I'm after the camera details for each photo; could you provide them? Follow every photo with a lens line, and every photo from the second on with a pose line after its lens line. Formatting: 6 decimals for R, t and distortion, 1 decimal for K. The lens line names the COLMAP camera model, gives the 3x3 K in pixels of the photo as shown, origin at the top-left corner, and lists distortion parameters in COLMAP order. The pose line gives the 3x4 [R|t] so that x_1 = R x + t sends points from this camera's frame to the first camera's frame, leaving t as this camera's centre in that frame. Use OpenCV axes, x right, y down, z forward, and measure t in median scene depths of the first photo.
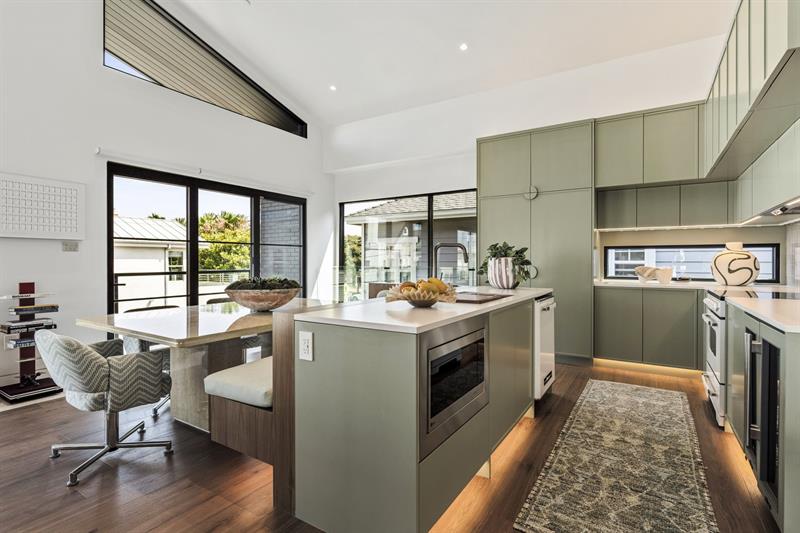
lens RADIAL K [[393.1, 0, 399.3], [0, 393.1, 262.0], [0, 0, 1]] dist [0.000004, 0.000386]
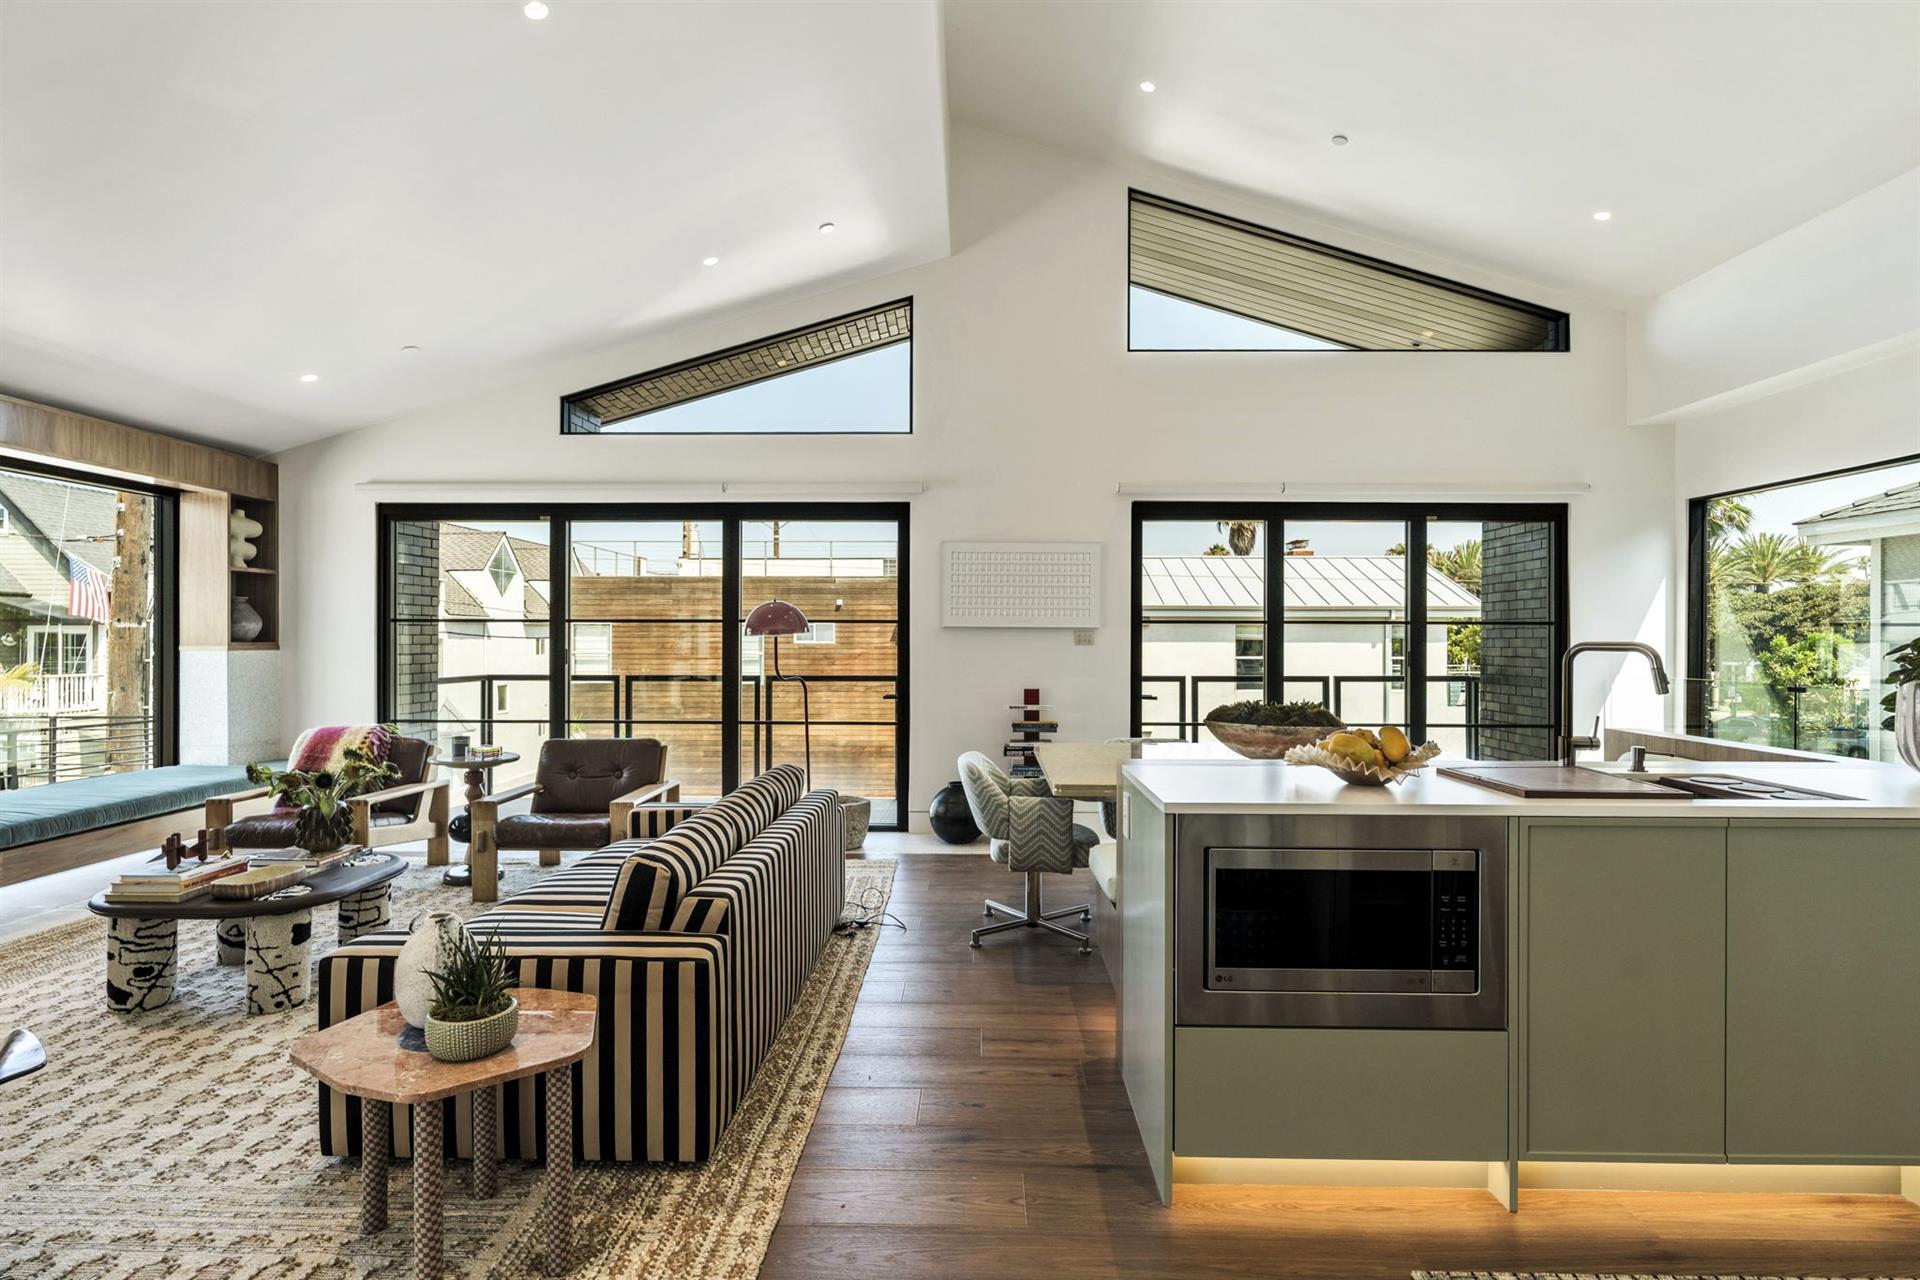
lens RADIAL K [[943.5, 0, 958.3], [0, 943.5, 629.2], [0, 0, 1]] dist [0.000004, 0.000386]
pose [[0.517289, -0.006873, -0.855783, 0.408235], [-0.006364, 0.999909, -0.011877, -0.031232], [0.855787, 0.011590, 0.517199, -0.019905]]
